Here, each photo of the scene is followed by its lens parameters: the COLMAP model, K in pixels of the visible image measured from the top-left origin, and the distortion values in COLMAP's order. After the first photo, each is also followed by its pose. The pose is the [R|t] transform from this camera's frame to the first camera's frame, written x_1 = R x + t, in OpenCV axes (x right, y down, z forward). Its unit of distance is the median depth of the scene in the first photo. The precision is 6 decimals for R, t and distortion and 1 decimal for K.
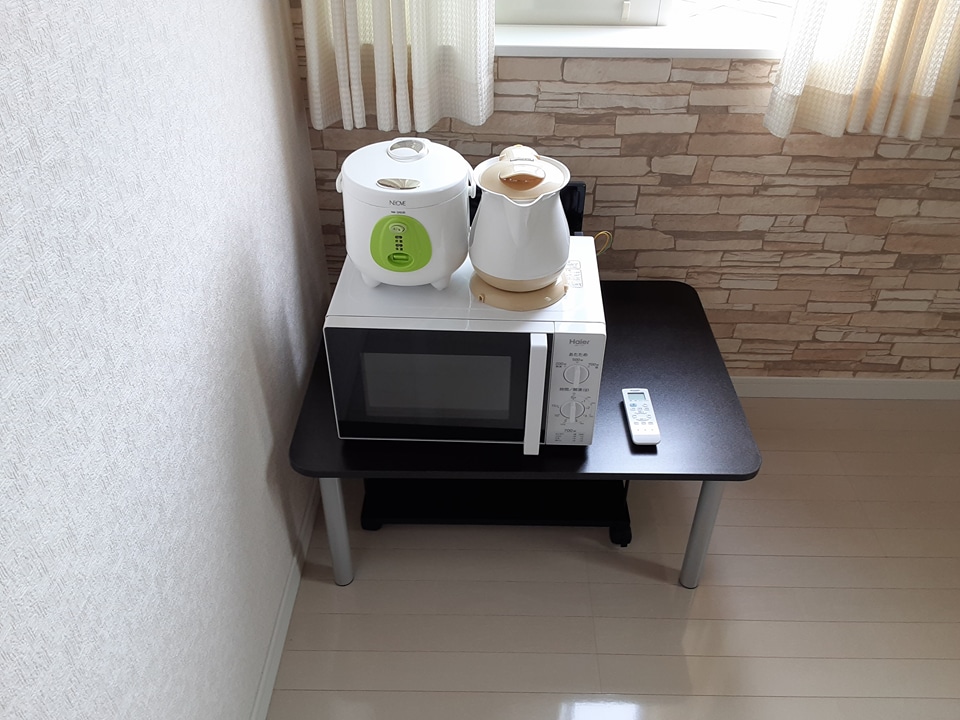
lens RADIAL K [[770.5, 0, 485.8], [0, 770.5, 360.5], [0, 0, 1]] dist [0.110882, -0.150545]
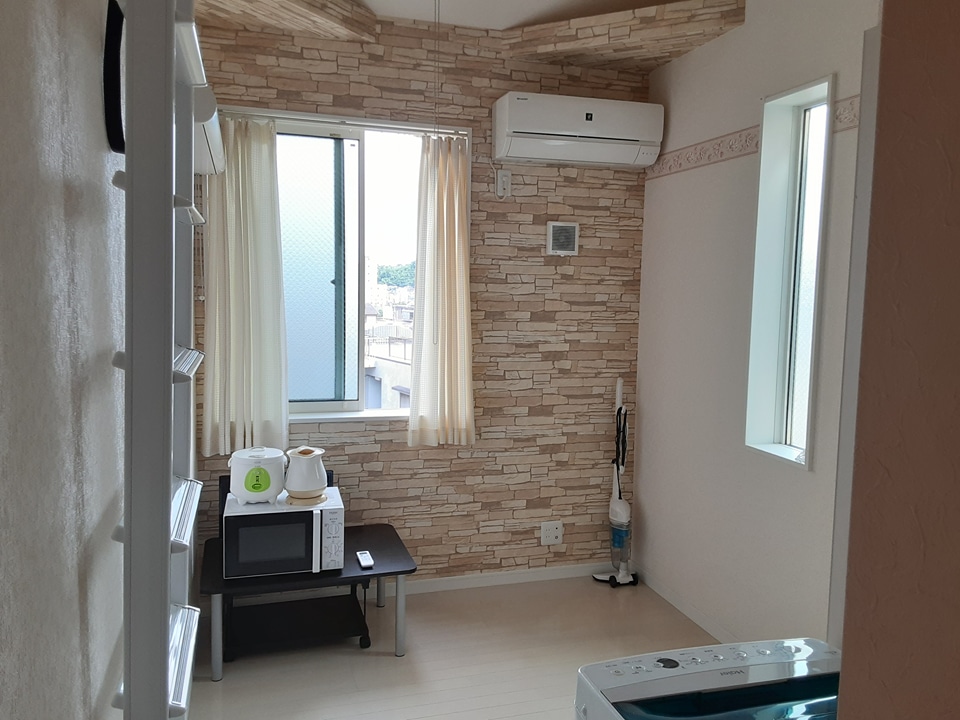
lens RADIAL K [[770.5, 0, 485.8], [0, 770.5, 360.5], [0, 0, 1]] dist [0.110882, -0.150545]
pose [[0.952639, -0.020583, 0.303406, -0.115254], [0.178769, 0.845016, -0.503974, 0.654936], [-0.246010, 0.534345, 0.808675, -1.013728]]
